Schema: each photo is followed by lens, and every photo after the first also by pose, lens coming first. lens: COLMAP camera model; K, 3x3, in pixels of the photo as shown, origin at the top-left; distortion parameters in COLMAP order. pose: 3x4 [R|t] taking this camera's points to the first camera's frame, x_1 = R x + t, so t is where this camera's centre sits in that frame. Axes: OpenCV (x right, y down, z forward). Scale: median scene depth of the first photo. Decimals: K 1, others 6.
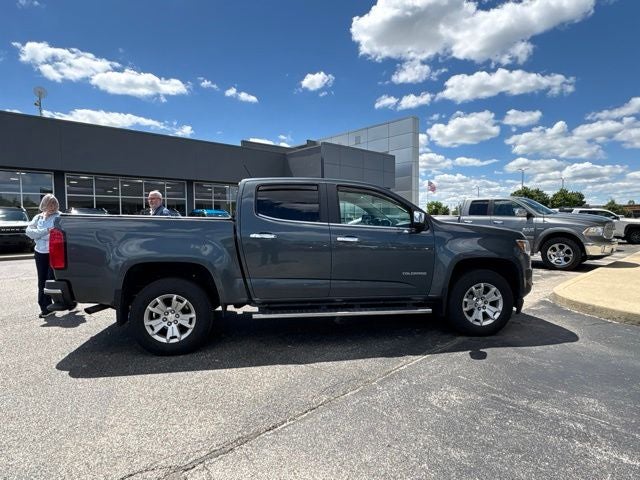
lens RADIAL K [[366.1, 0, 319.3], [0, 366.1, 239.9], [0, 0, 1]] dist [0.002040, 0.000974]
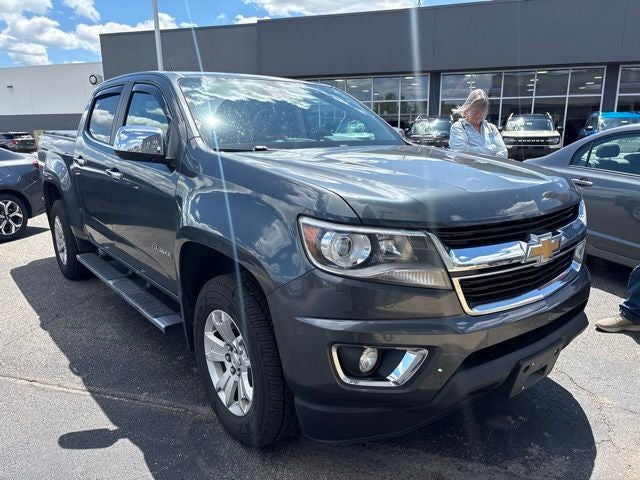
lens RADIAL K [[508.3, 0, 320.0], [0, 508.3, 240.0], [0, 0, 1]] dist [0.004229, 0.002907]
pose [[0.462742, 0.186323, -0.866691, 0.857086], [-0.044664, 0.981321, 0.187120, -0.060190], [0.885367, -0.047878, 0.462421, 0.755570]]
